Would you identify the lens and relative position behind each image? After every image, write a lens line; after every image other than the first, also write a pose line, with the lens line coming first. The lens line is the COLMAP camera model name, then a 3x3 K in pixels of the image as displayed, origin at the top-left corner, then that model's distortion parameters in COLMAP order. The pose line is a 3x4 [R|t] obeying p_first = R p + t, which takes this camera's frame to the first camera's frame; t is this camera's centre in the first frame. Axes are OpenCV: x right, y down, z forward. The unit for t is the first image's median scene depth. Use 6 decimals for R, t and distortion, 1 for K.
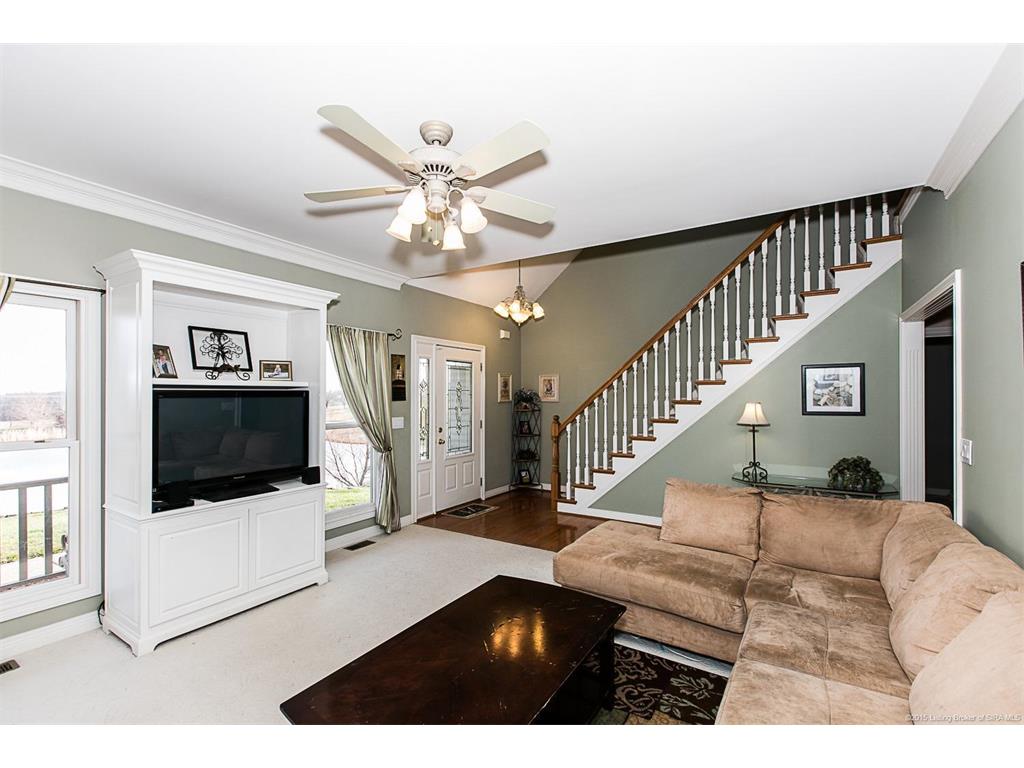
lens RADIAL K [[473.6, 0, 508.8], [0, 473.6, 386.4], [0, 0, 1]] dist [0.005785, 0.000718]
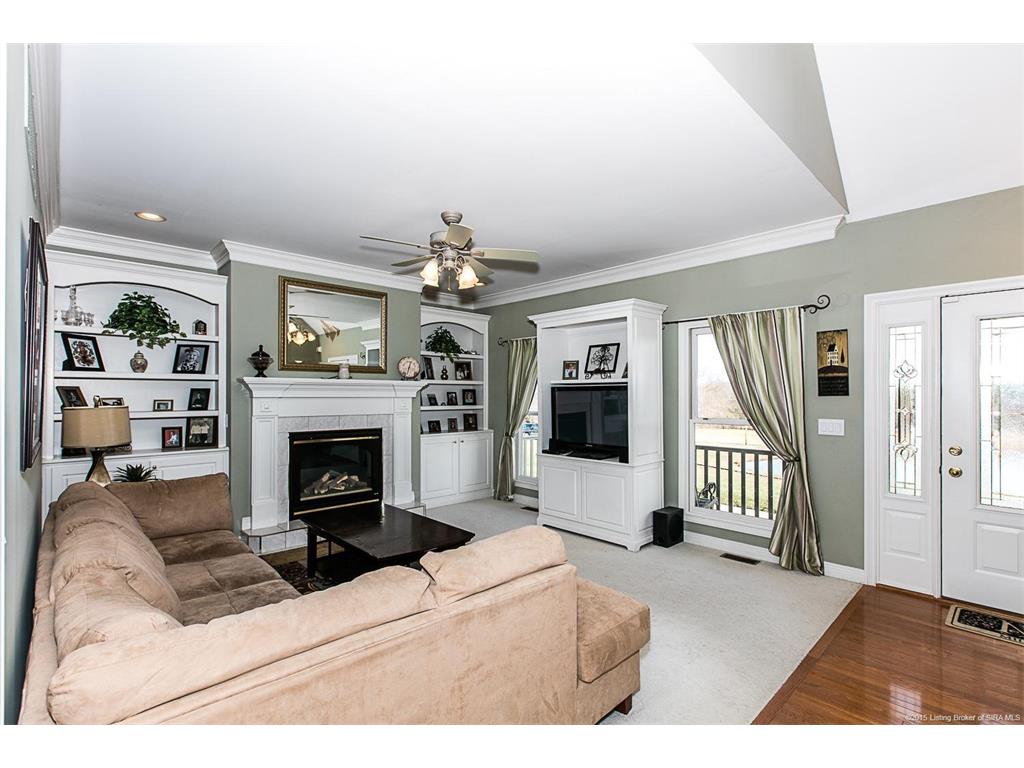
lens RADIAL K [[473.6, 0, 508.8], [0, 473.6, 386.4], [0, 0, 1]] dist [0.005785, 0.000718]
pose [[-0.261514, -0.008257, -0.965164, 0.604925], [0.023954, 0.999600, -0.015042, 0.016253], [0.964902, -0.027053, -0.261212, 0.758191]]
